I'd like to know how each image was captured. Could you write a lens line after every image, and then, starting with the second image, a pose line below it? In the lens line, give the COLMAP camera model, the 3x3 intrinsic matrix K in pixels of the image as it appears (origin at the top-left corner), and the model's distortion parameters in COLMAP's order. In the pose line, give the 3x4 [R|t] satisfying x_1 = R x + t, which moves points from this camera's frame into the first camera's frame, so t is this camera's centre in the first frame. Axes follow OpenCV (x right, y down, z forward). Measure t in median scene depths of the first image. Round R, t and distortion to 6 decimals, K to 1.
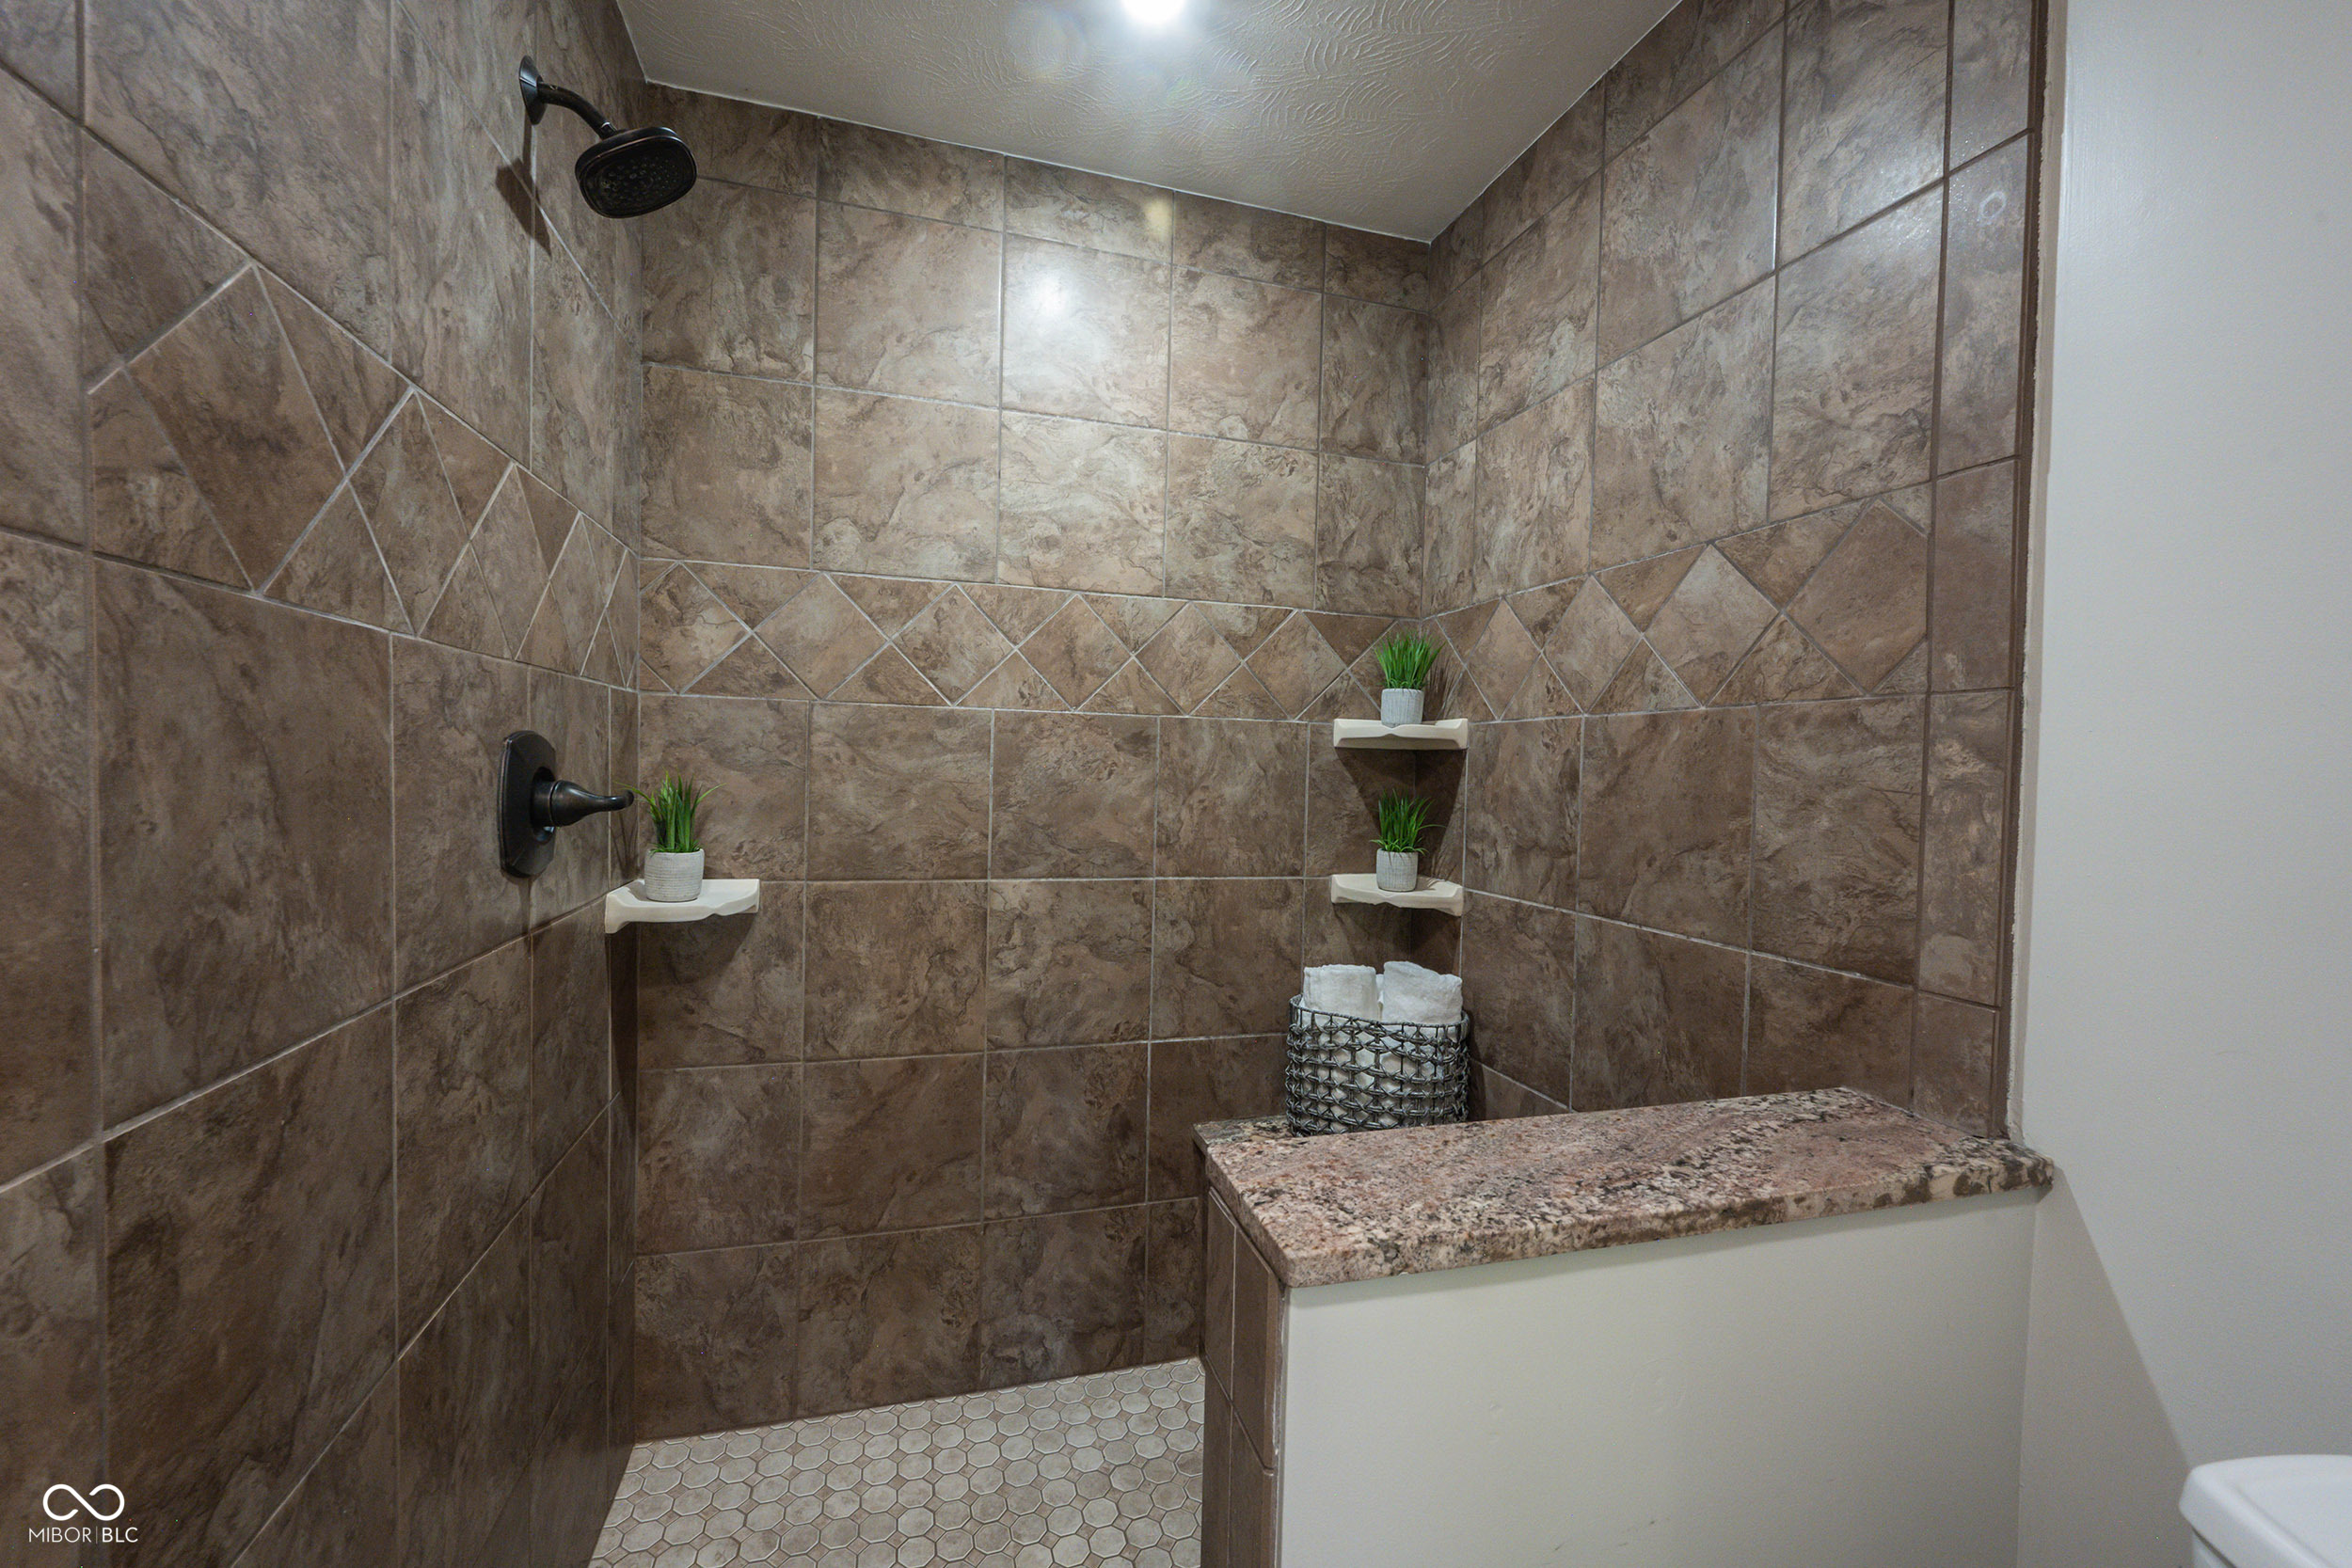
lens RADIAL K [[927.3, 0, 1186.0], [0, 927.3, 770.6], [0, 0, 1]] dist [0.000293, -0.000182]
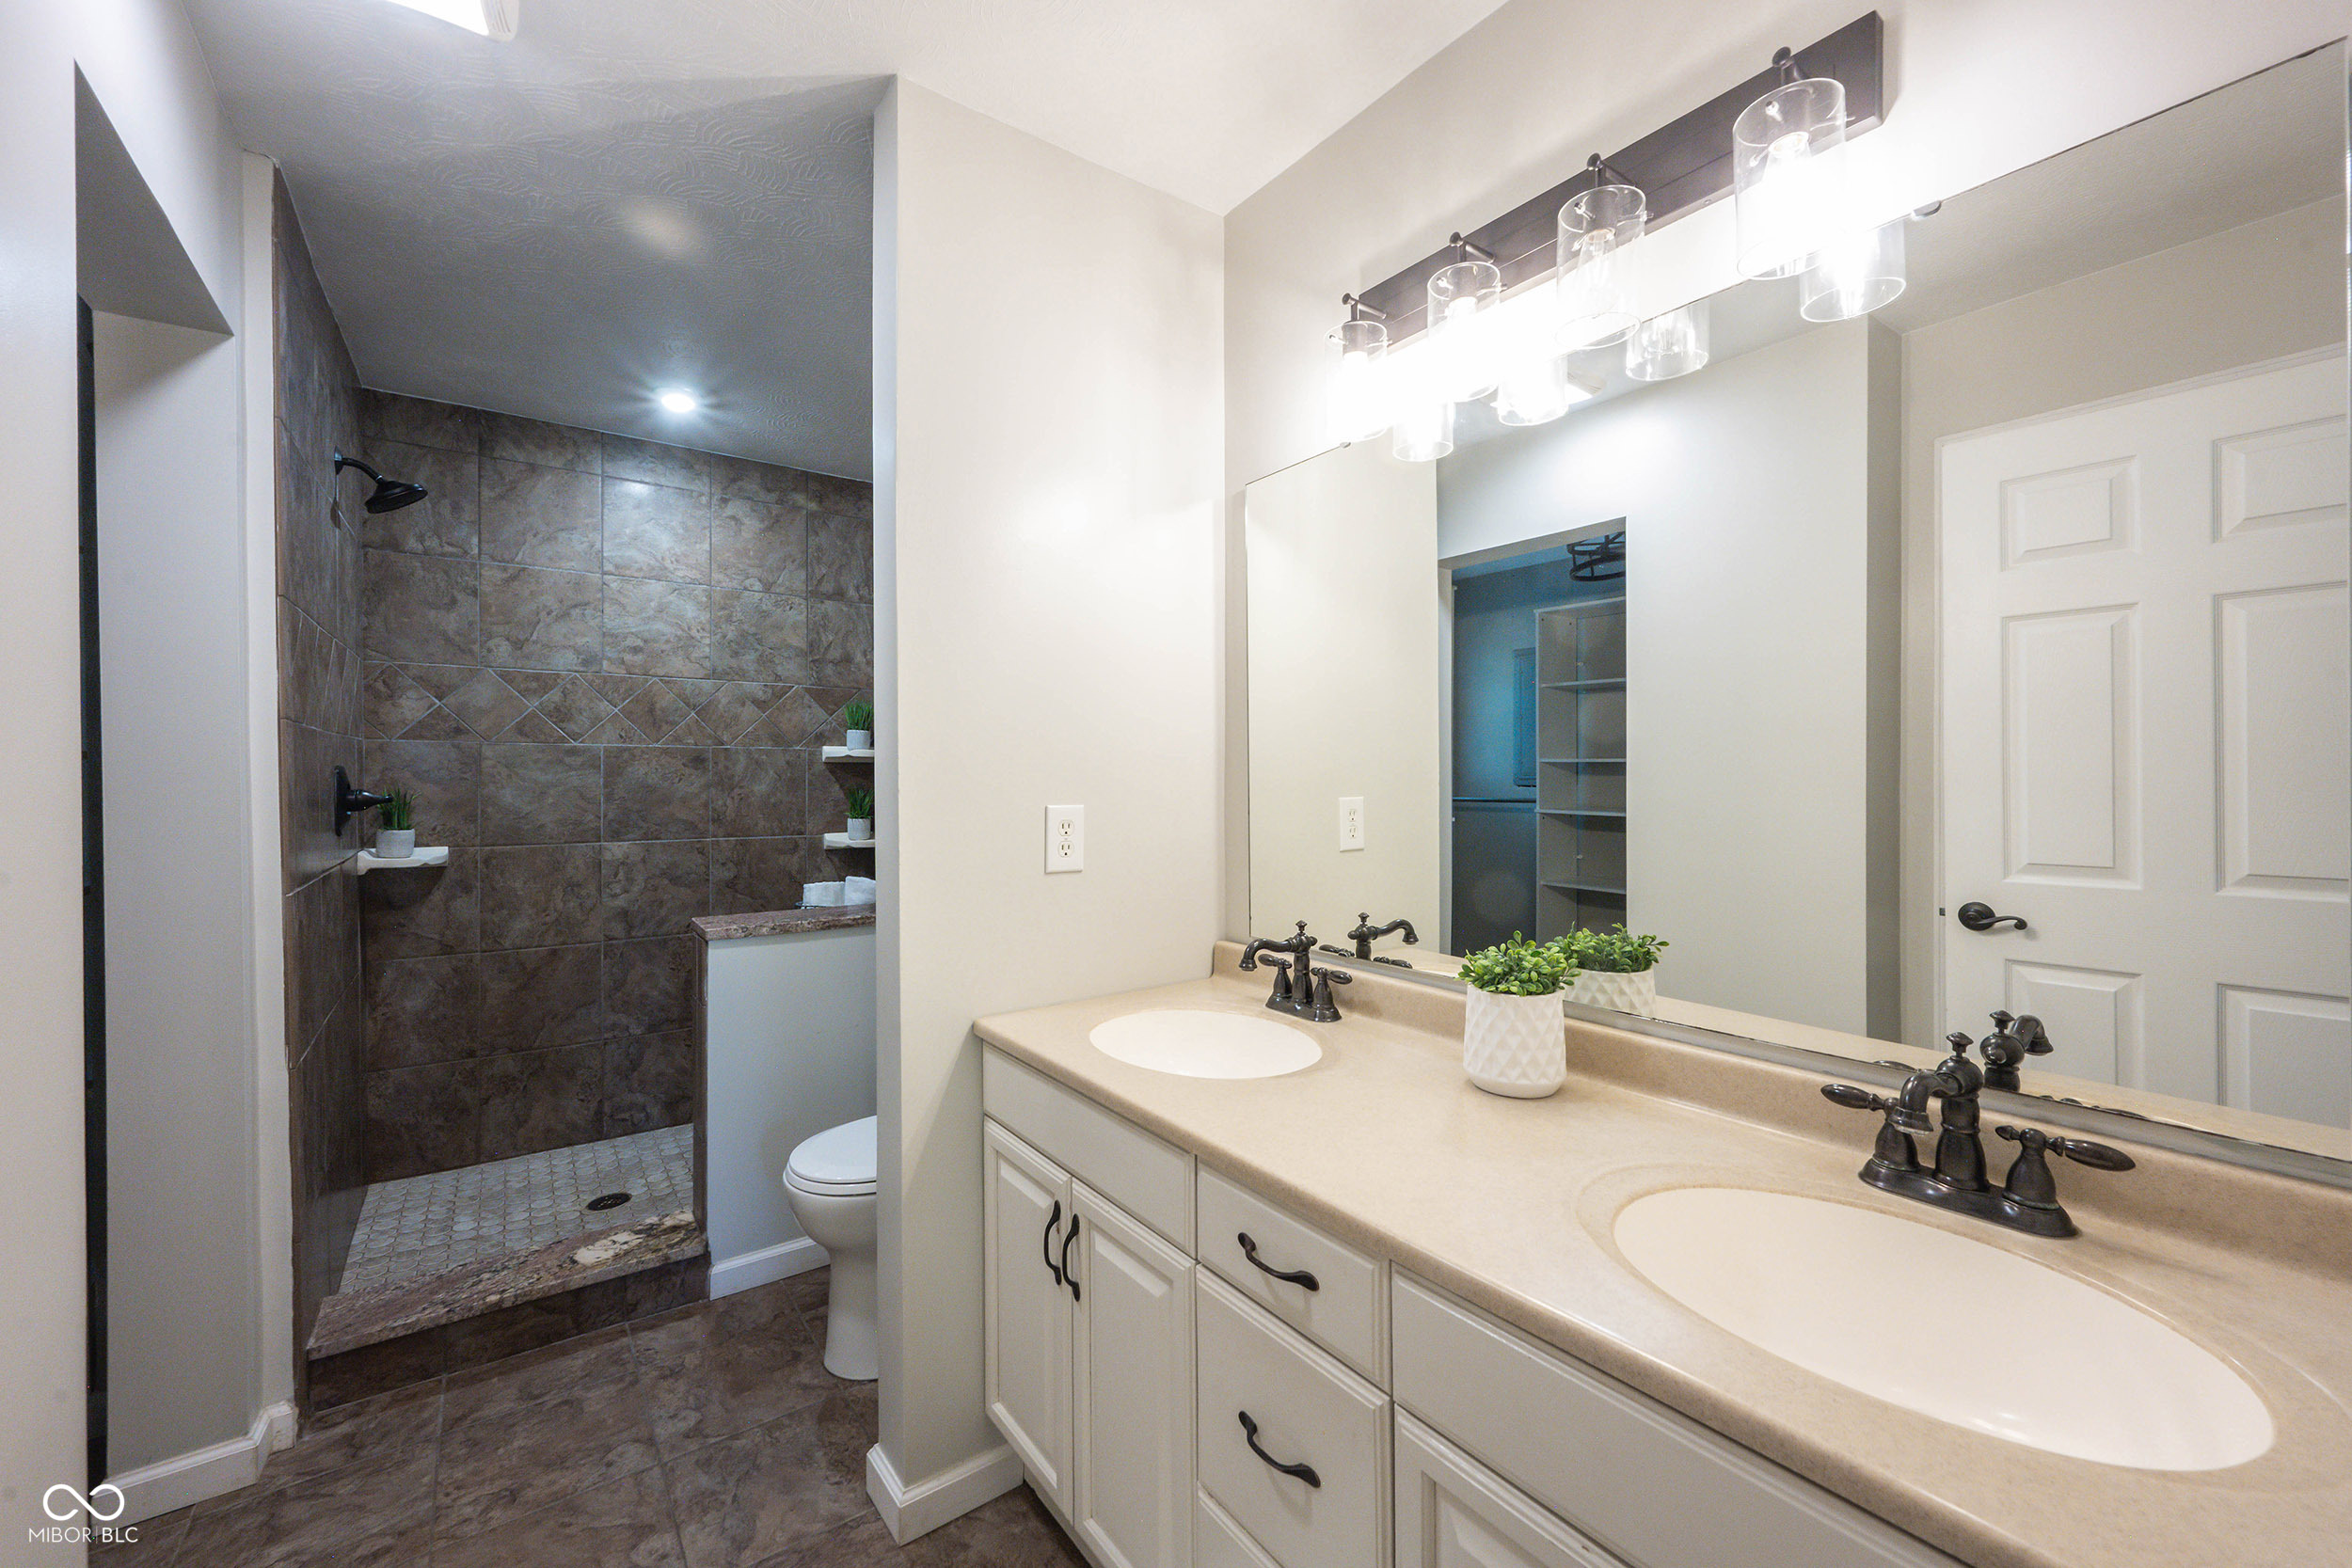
lens RADIAL K [[927.3, 0, 1175.5], [0, 927.3, 773.9], [0, 0, 1]] dist [0.000293, -0.000182]
pose [[0.946358, -0.024287, 0.322206, 0.261399], [0.025342, 0.999678, 0.000919, 0.015048], [-0.322124, 0.007296, 0.946669, -1.048010]]
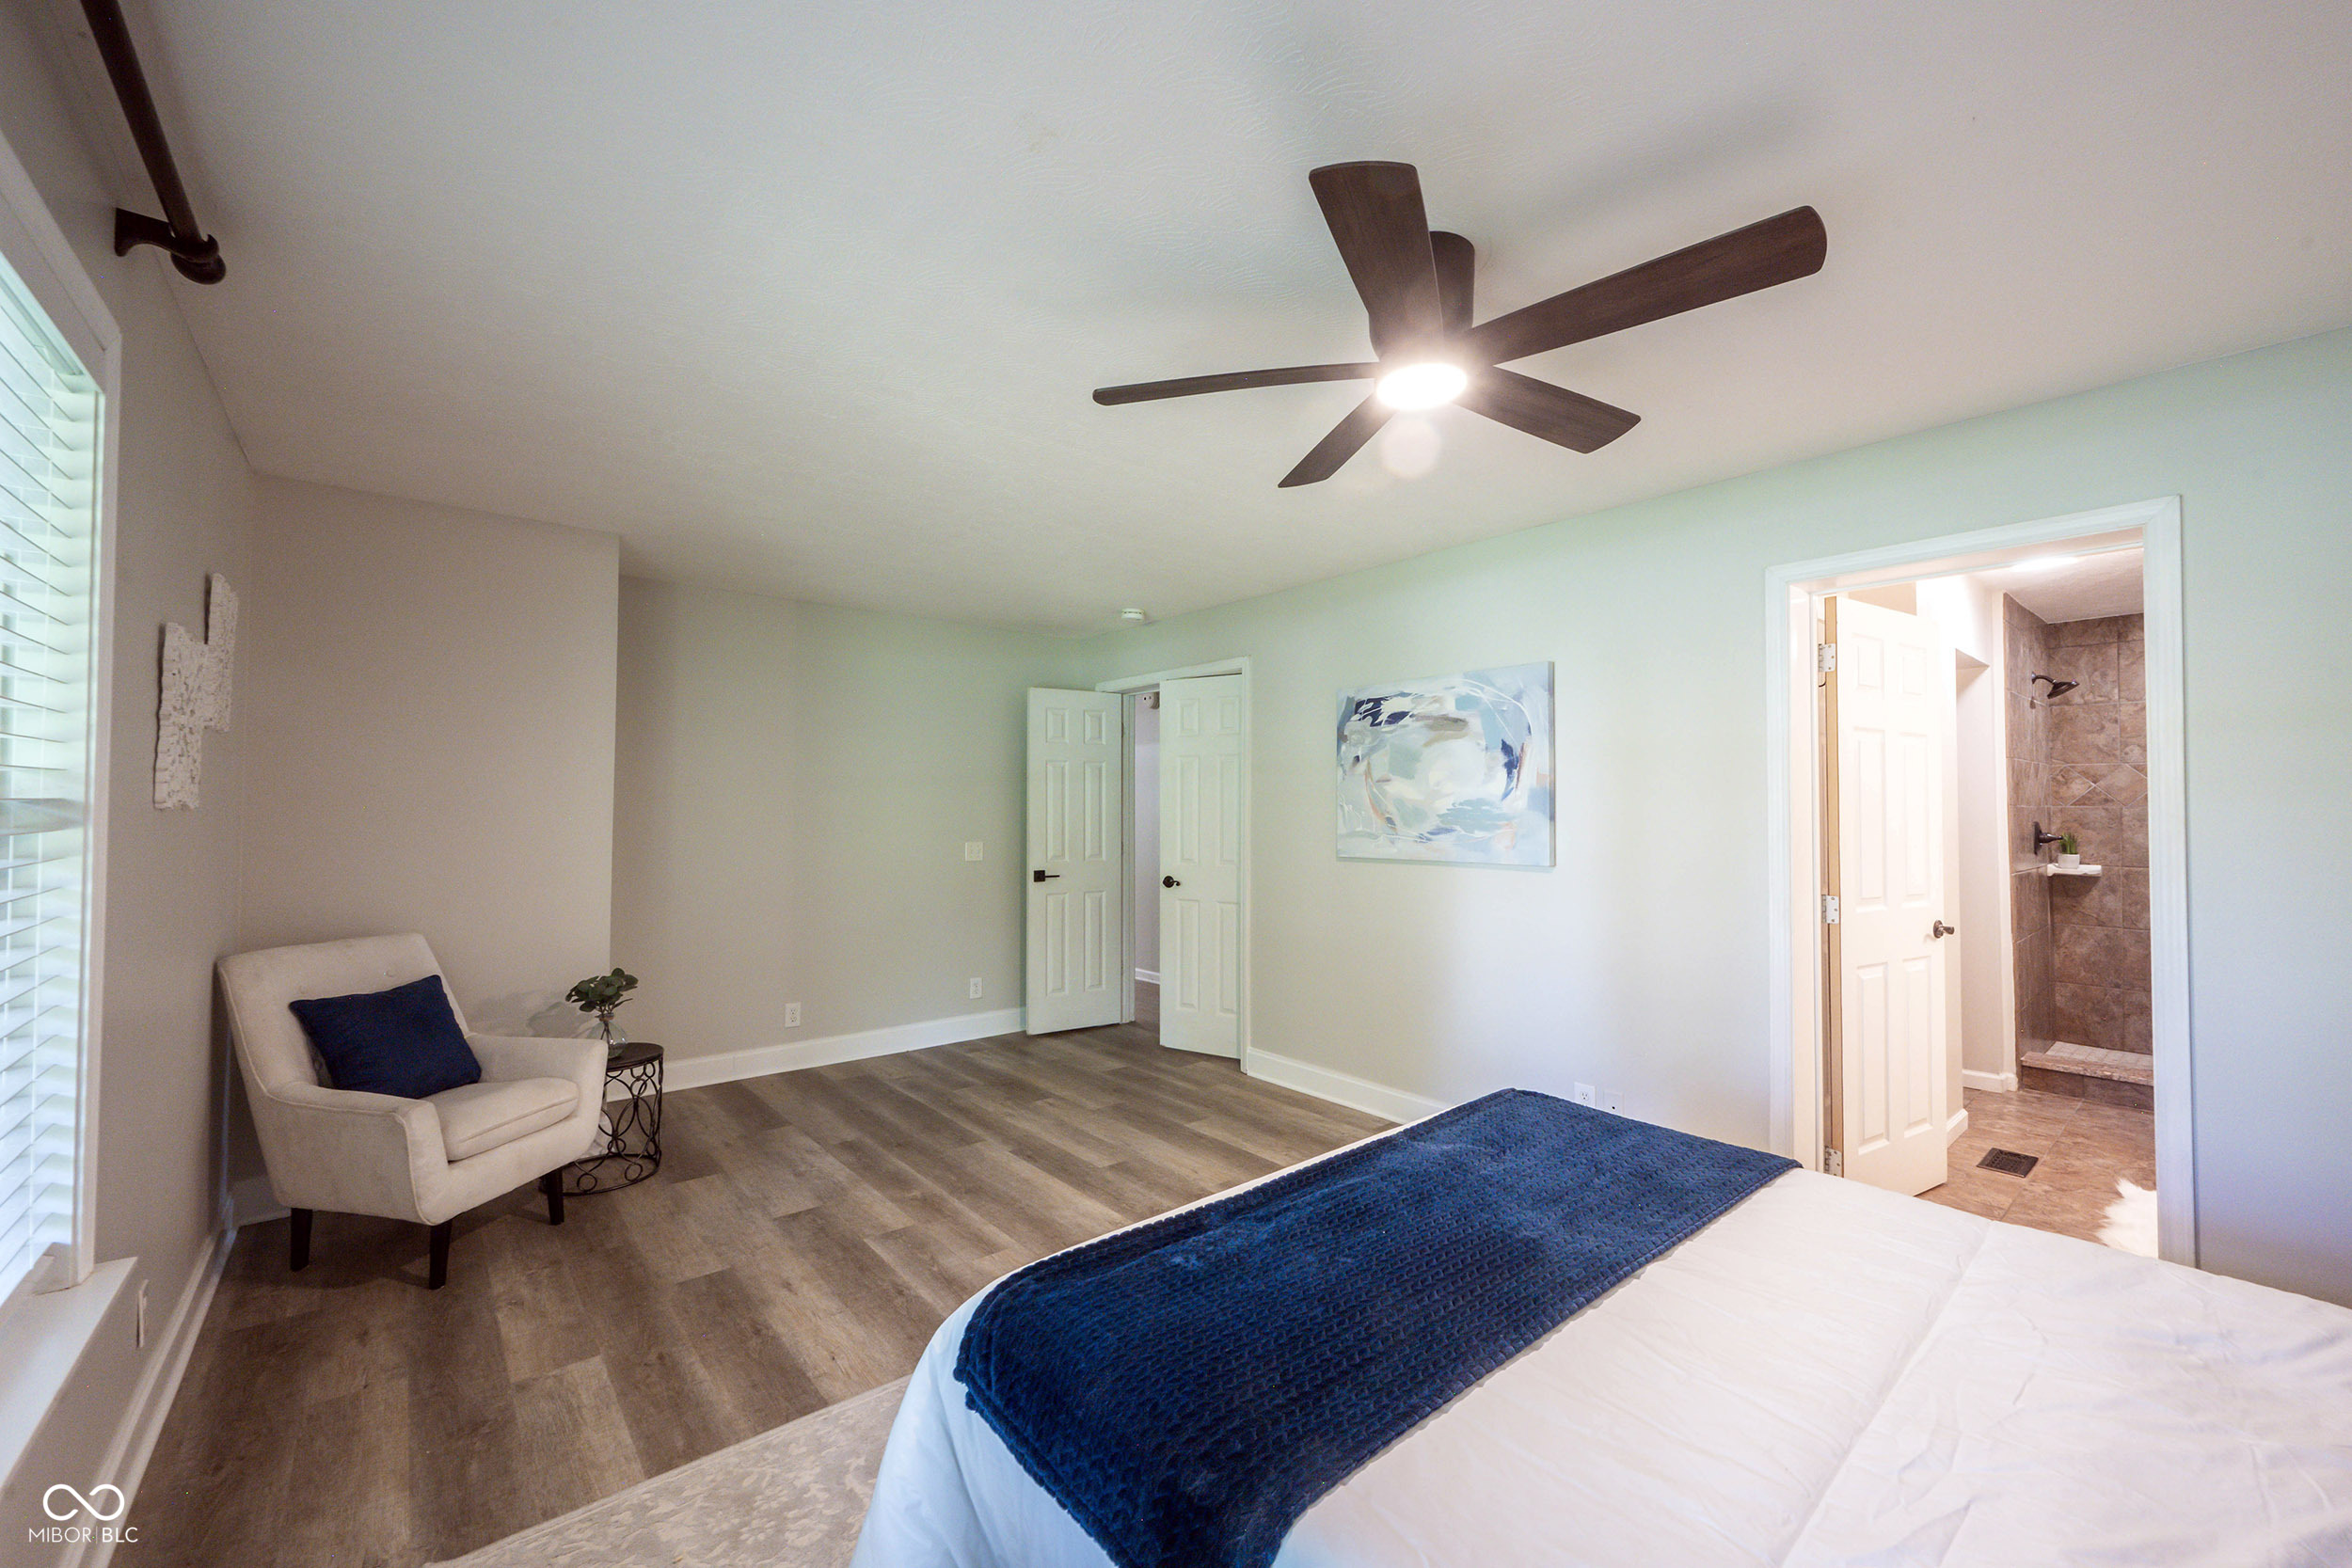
lens RADIAL K [[927.3, 0, 1157.7], [0, 927.3, 800.8], [0, 0, 1]] dist [0.000293, -0.000182]
pose [[0.377944, -0.031673, -0.925286, 1.184511], [0.007387, 0.999486, -0.031196, -0.023501], [0.925799, 0.004955, 0.377984, -2.996154]]
